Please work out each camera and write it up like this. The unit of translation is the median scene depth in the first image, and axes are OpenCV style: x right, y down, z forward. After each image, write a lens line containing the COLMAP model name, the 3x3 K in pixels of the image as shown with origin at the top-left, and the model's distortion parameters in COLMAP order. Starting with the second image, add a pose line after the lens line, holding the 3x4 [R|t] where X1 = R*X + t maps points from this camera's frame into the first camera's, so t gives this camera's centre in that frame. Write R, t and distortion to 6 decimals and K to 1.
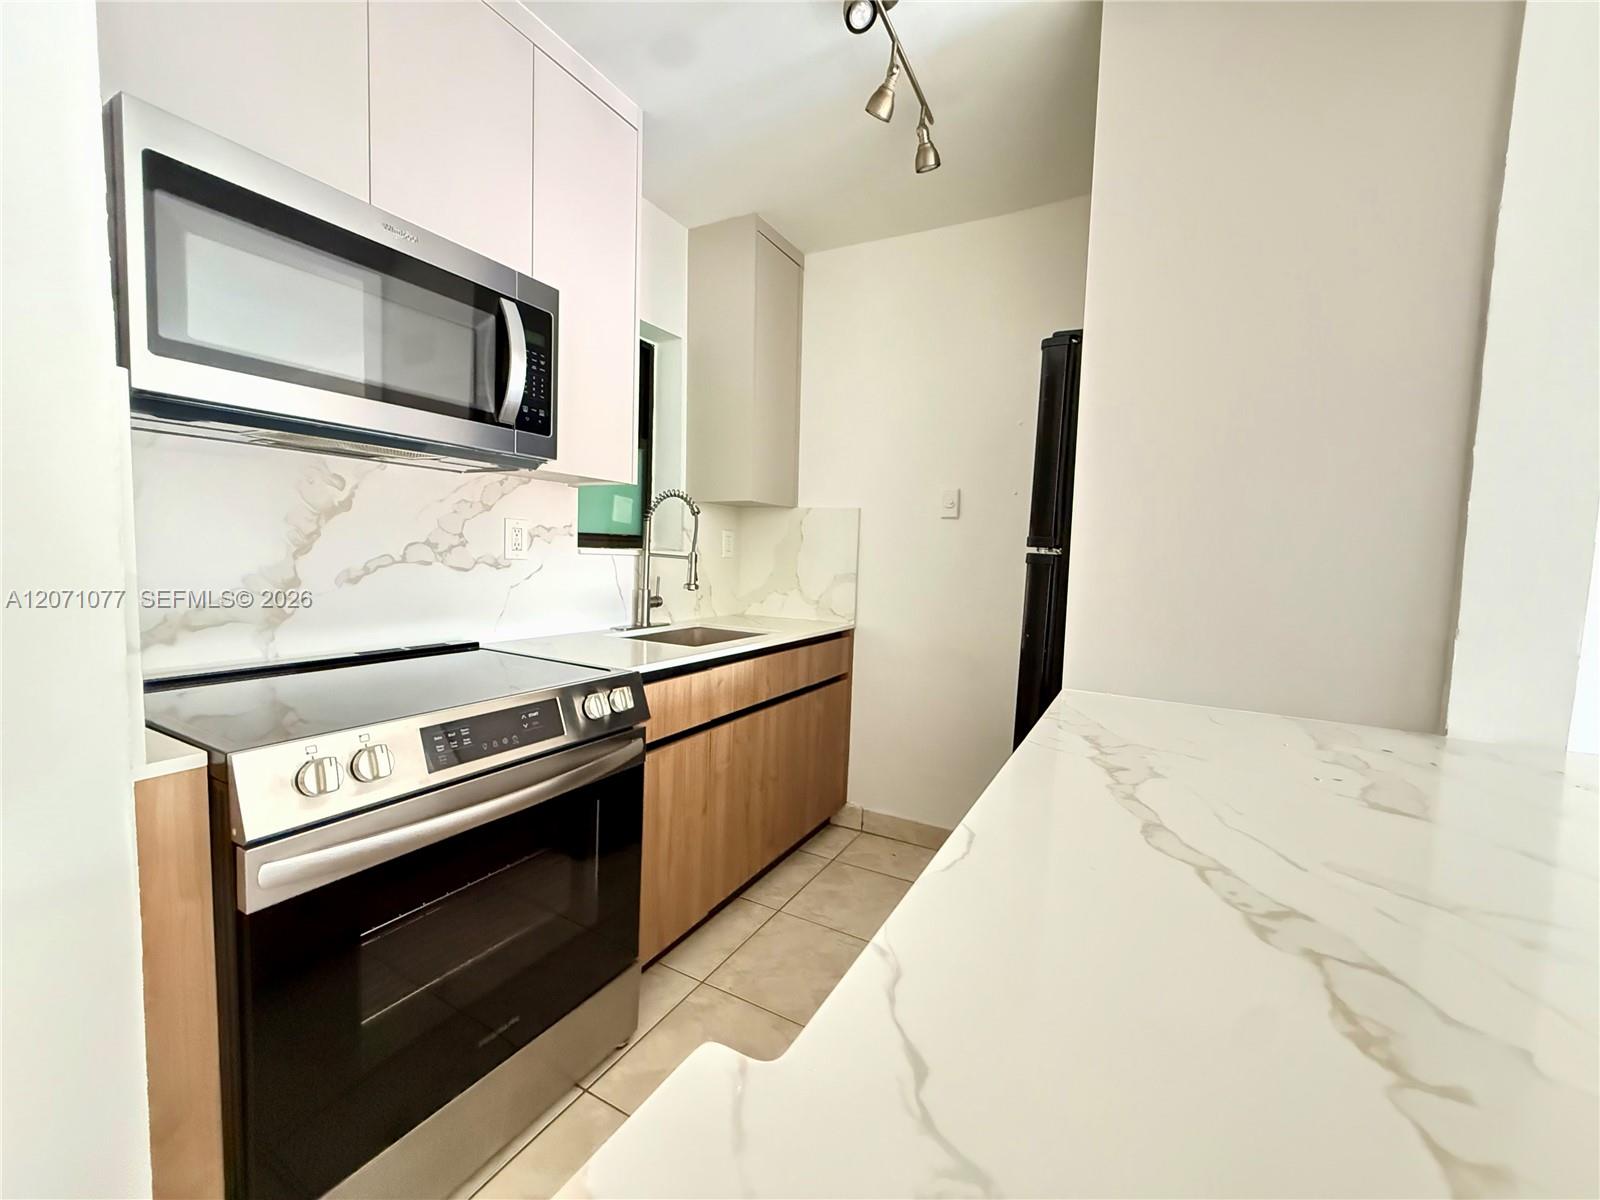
lens RADIAL K [[640.7, 0, 800.8], [0, 640.7, 599.7], [0, 0, 1]] dist [0.005056, -0.000764]
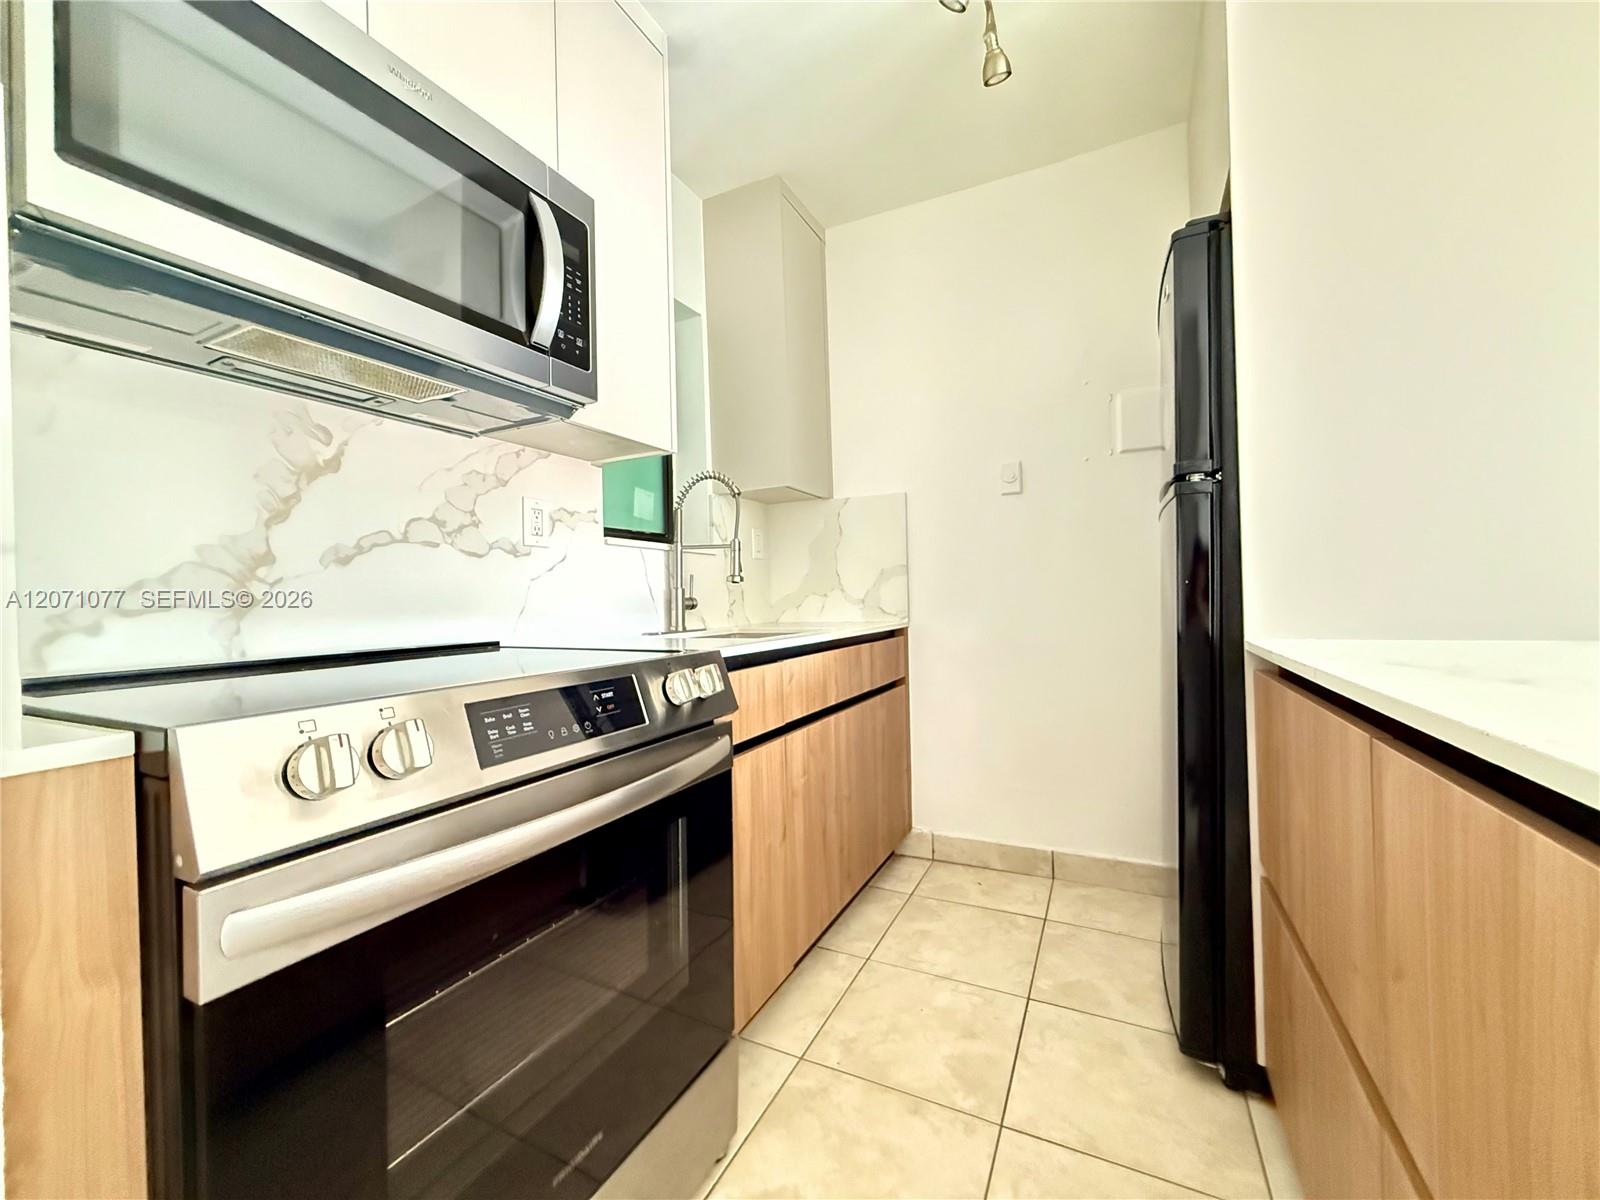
lens RADIAL K [[640.7, 0, 800.7], [0, 640.7, 599.2], [0, 0, 1]] dist [0.005056, -0.000764]
pose [[0.997475, -0.058143, 0.040789, -0.175290], [0.060993, 0.995500, -0.072523, 0.108992], [-0.036388, 0.074827, 0.996532, 0.202924]]
